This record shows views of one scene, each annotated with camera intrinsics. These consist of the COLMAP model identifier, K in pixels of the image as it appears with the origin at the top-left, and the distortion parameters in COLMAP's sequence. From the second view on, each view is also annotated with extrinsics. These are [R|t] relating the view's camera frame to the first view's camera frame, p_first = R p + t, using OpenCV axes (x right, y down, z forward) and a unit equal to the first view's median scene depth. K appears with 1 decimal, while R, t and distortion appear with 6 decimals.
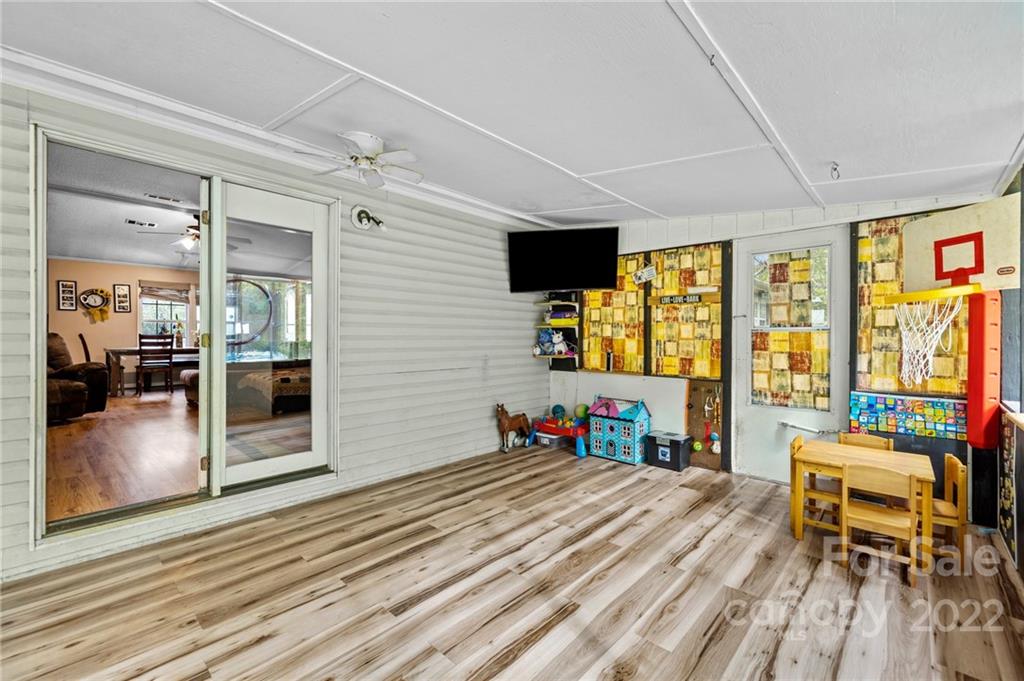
lens RADIAL K [[431.0, 0, 510.7], [0, 431.0, 337.0], [0, 0, 1]] dist [-0.001408, -0.000057]
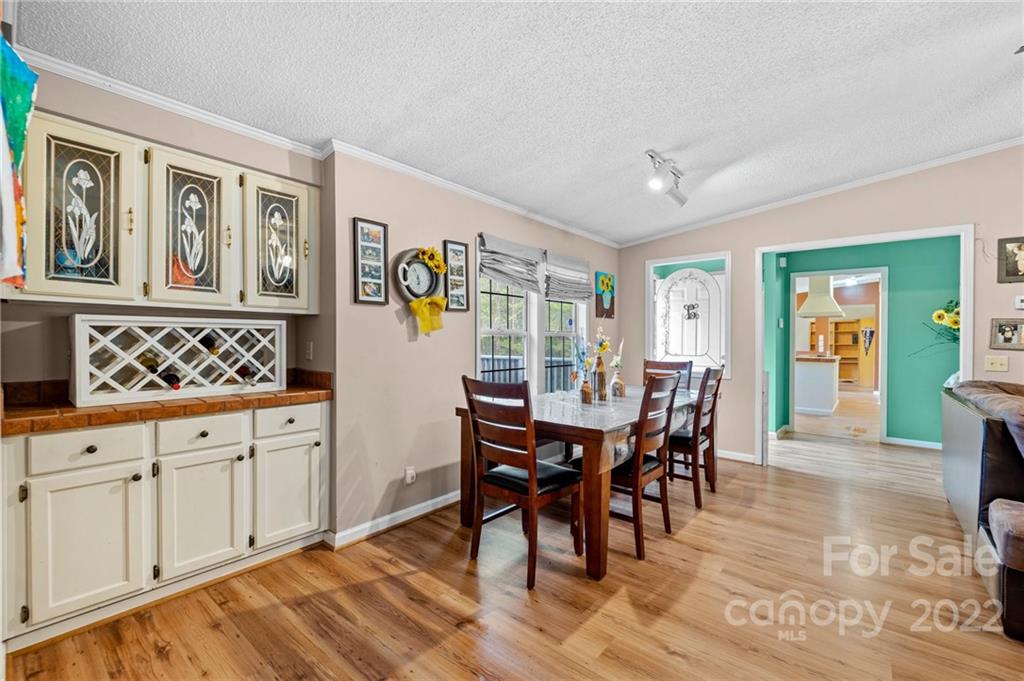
lens RADIAL K [[431.0, 0, 520.2], [0, 431.0, 343.7], [0, 0, 1]] dist [-0.001408, -0.000057]
pose [[0.999275, 0.001982, 0.038031, -0.885682], [-0.002388, 0.999941, 0.010637, -0.032256], [-0.038008, -0.010720, 0.999220, 0.612392]]
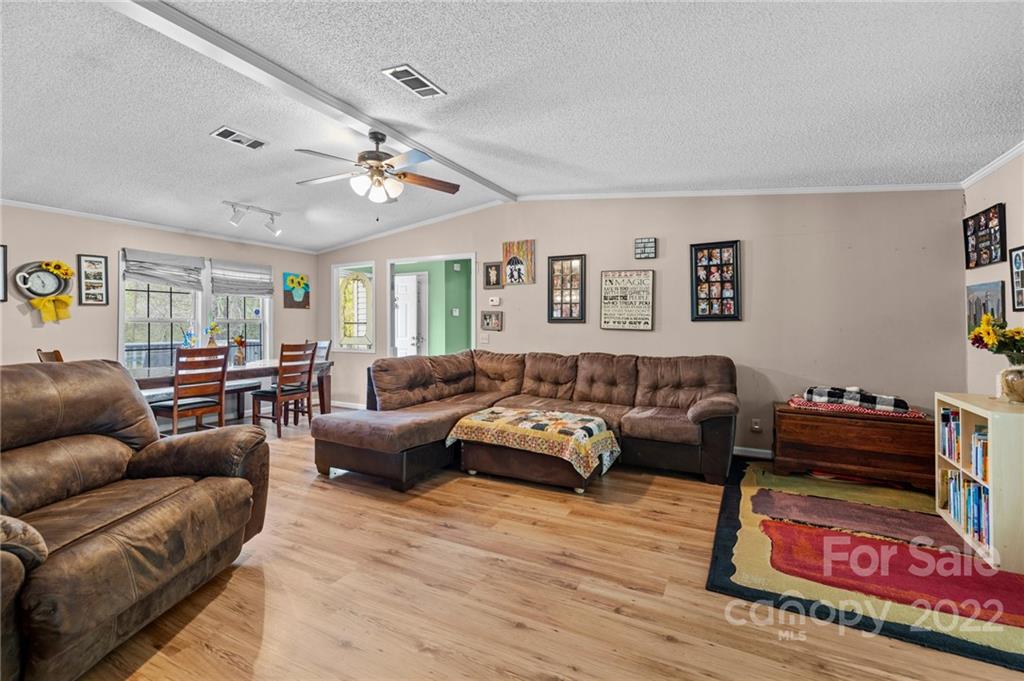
lens RADIAL K [[431.0, 0, 513.8], [0, 431.0, 319.0], [0, 0, 1]] dist [-0.001408, -0.000057]
pose [[0.968132, -0.001322, 0.250435, -0.532686], [0.005001, 0.999889, -0.014057, -0.030187], [-0.250389, 0.014862, 0.968031, 0.337494]]
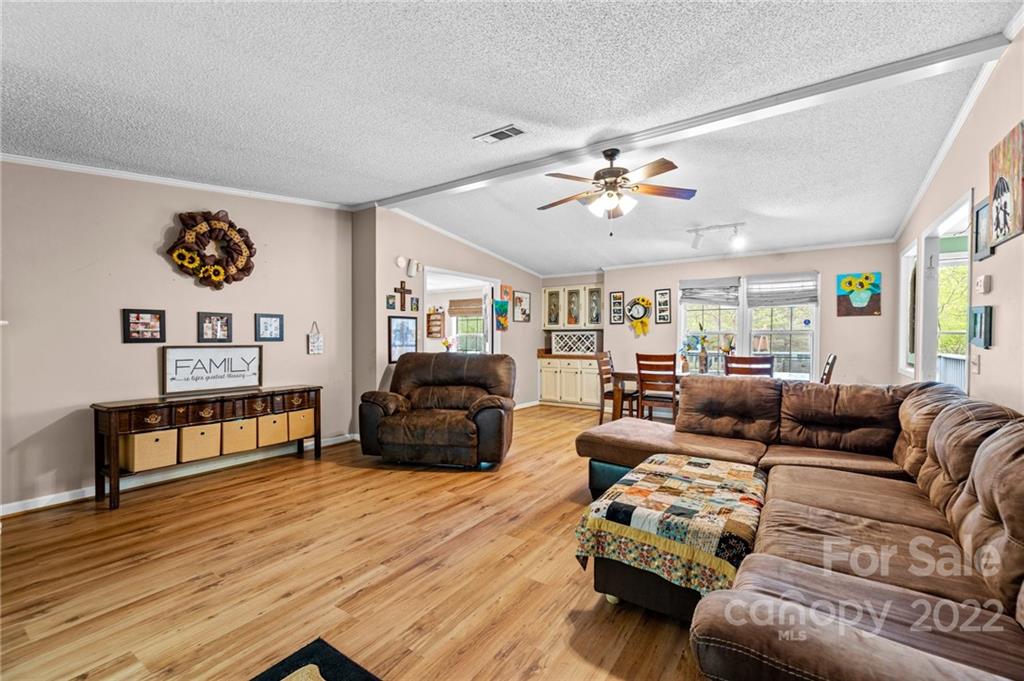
lens RADIAL K [[431.0, 0, 514.7], [0, 431.0, 346.7], [0, 0, 1]] dist [-0.001408, -0.000057]
pose [[0.164816, 0.017317, -0.986172, -0.145590], [0.003231, 0.999831, 0.018097, -0.029881], [0.986319, -0.006169, 0.164732, 0.606375]]
